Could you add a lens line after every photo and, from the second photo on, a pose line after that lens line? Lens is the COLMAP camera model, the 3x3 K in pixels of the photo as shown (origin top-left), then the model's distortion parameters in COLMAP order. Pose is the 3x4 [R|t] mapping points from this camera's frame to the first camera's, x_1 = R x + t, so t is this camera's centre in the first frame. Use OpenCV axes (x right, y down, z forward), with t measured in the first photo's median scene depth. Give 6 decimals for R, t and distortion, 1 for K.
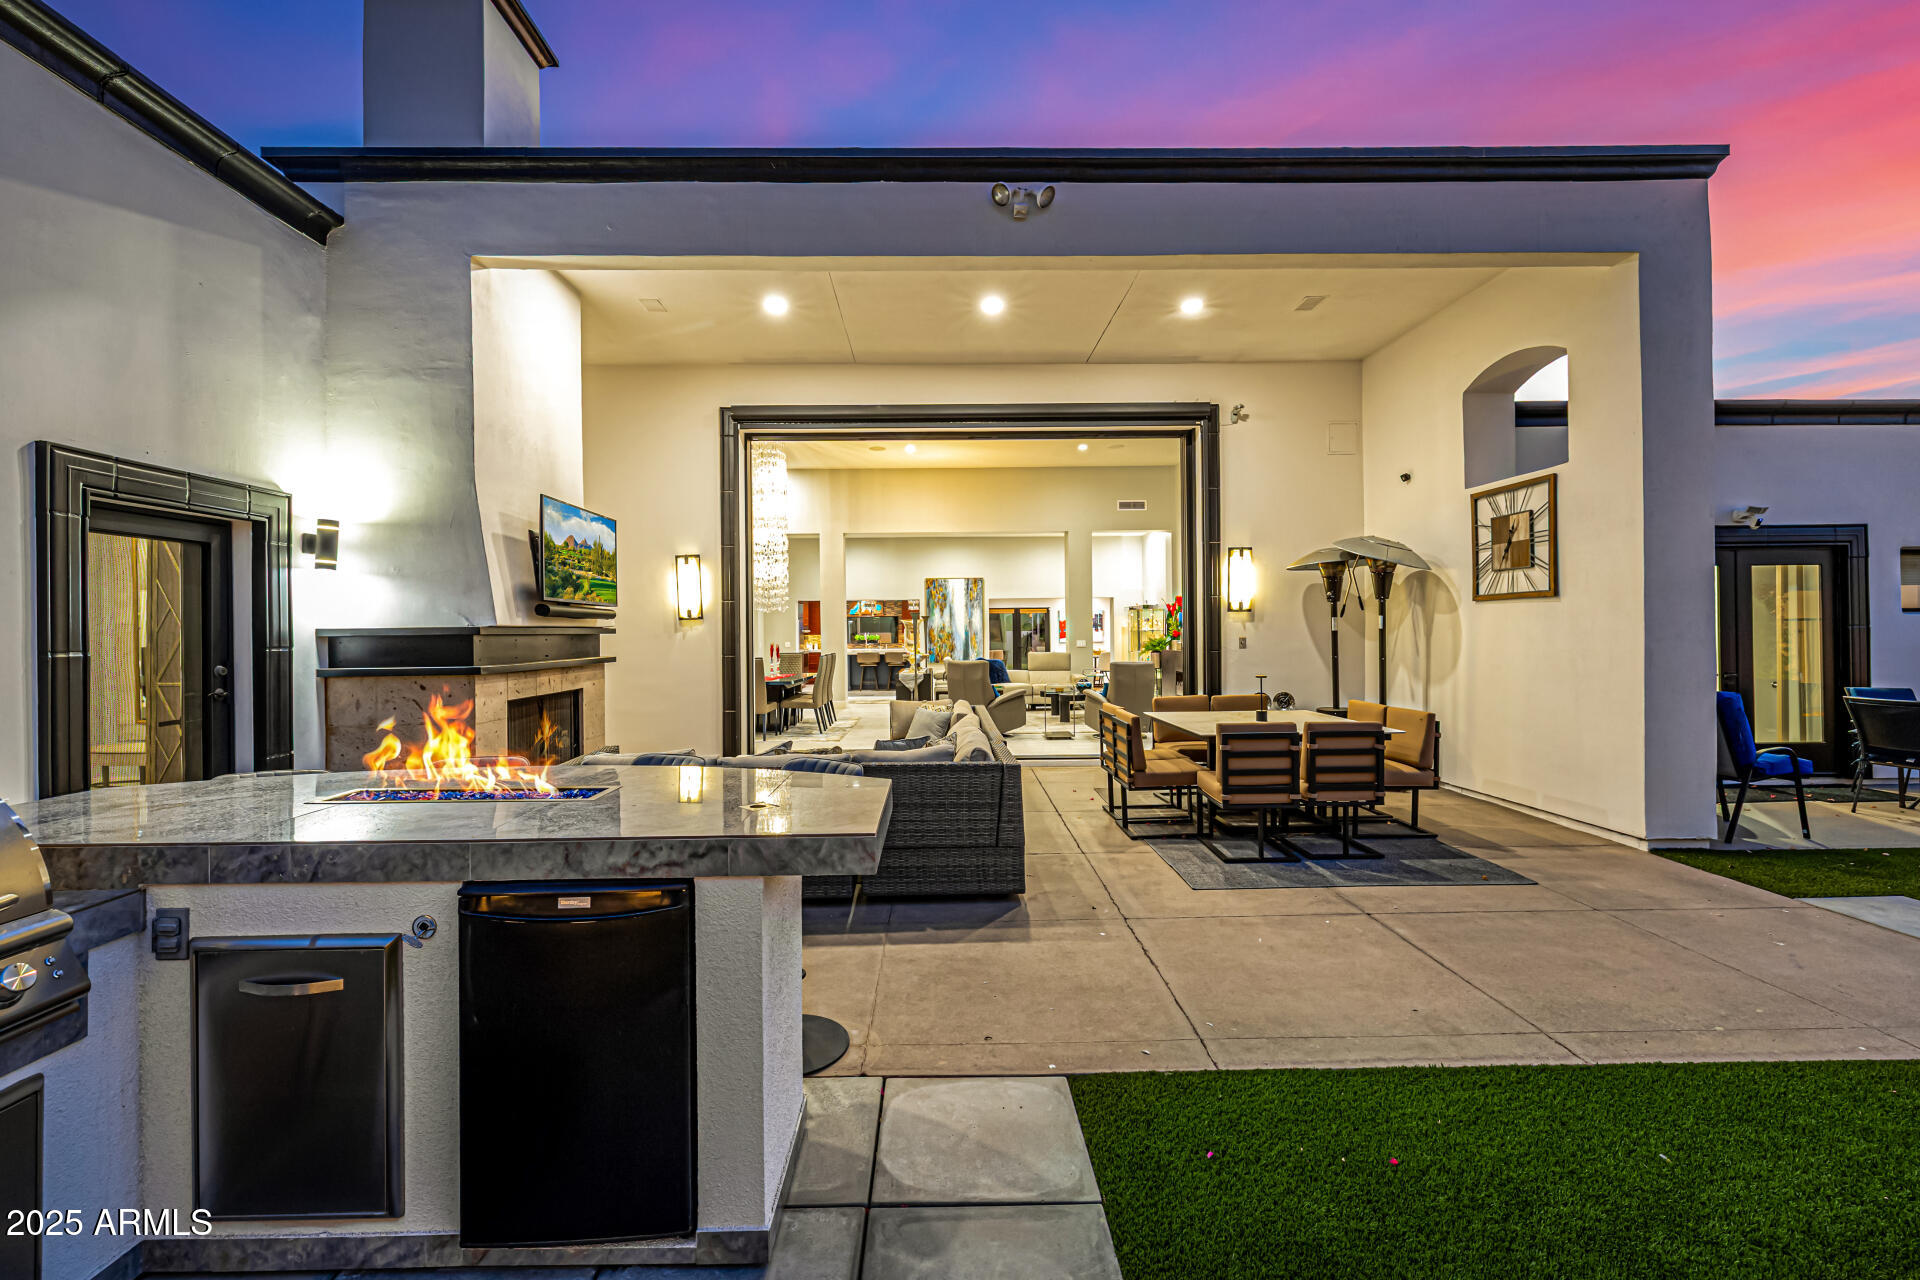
lens RADIAL K [[799.9, 0, 958.3], [0, 799.9, 630.5], [0, 0, 1]] dist [-0.001123, -0.000623]
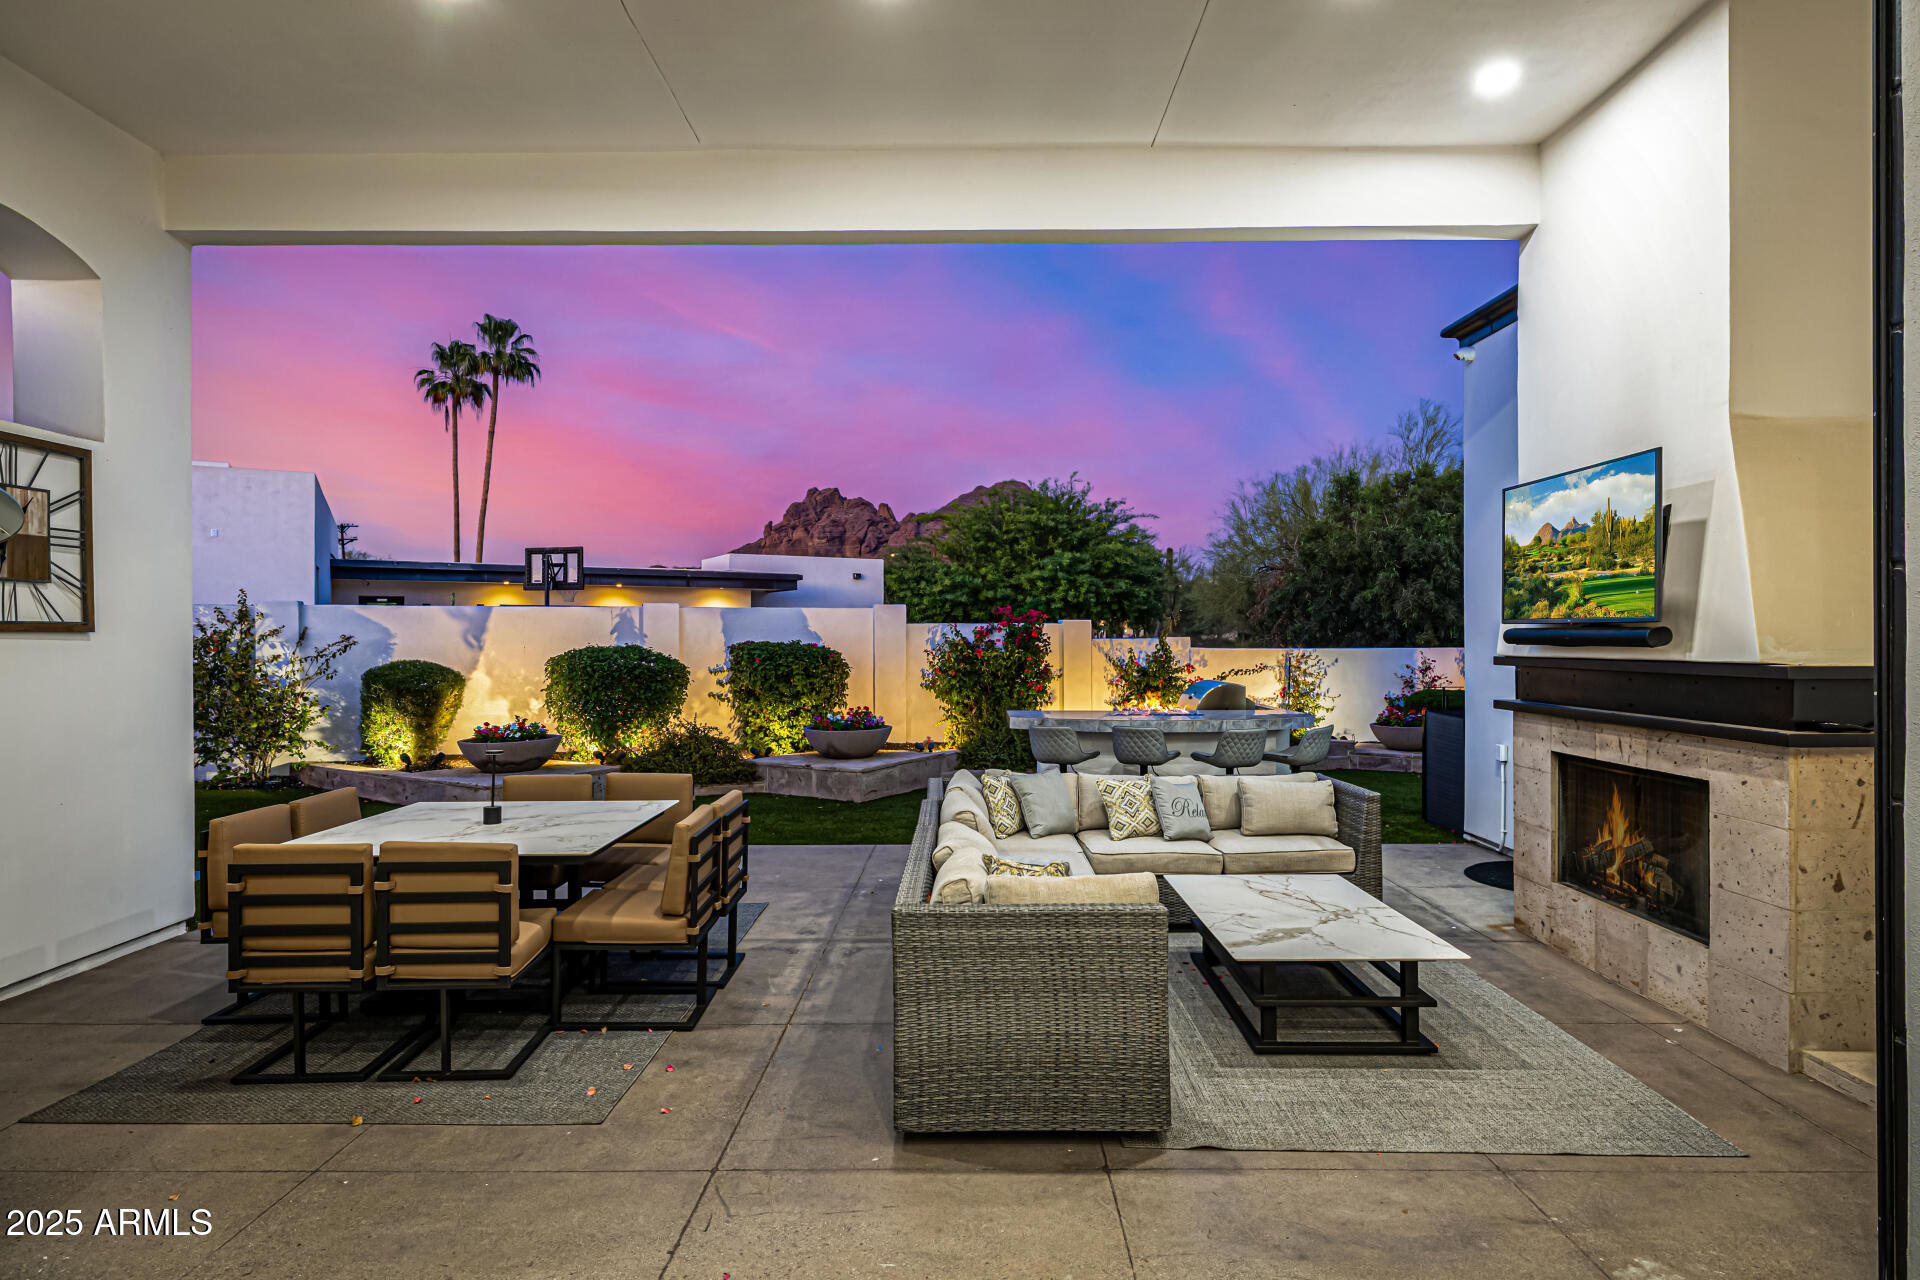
lens RADIAL K [[1075.7, 0, 960.0], [0, 1075.7, 640.0], [0, 0, 1]] dist [-0.001480, -0.000339]
pose [[-0.999640, 0.013753, 0.023058, -0.007574], [0.013686, 0.999902, -0.003082, -0.028111], [-0.023098, -0.002766, -0.999729, 2.223223]]
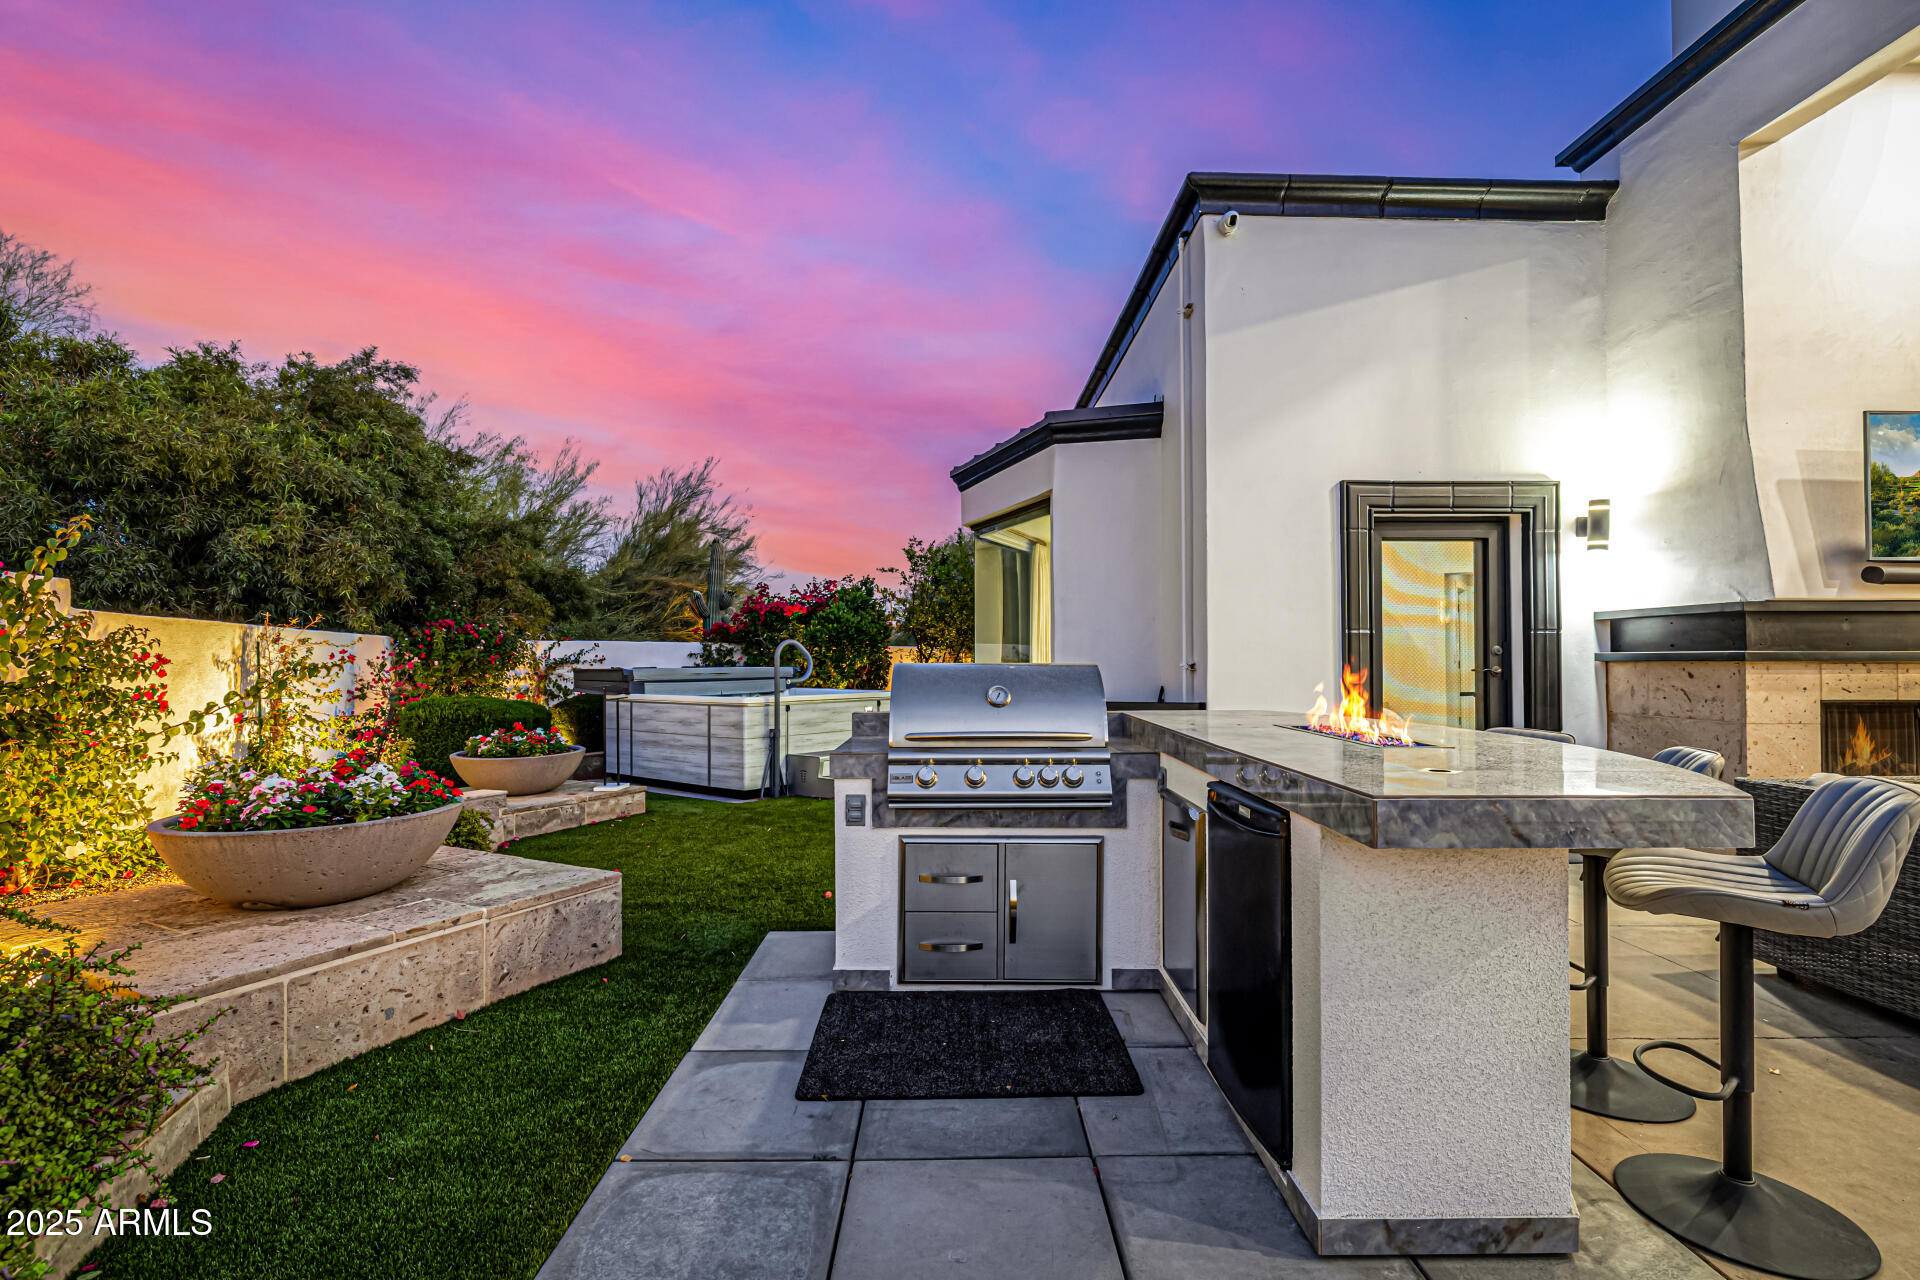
lens RADIAL K [[870.2, 0, 967.3], [0, 870.2, 642.3], [0, 0, 1]] dist [-0.001795, 0.000272]
pose [[-0.002984, -0.007661, -0.999966, 0.269161], [0.002799, 0.999967, -0.007669, 0.040838], [0.999992, -0.002821, -0.002963, 0.224554]]
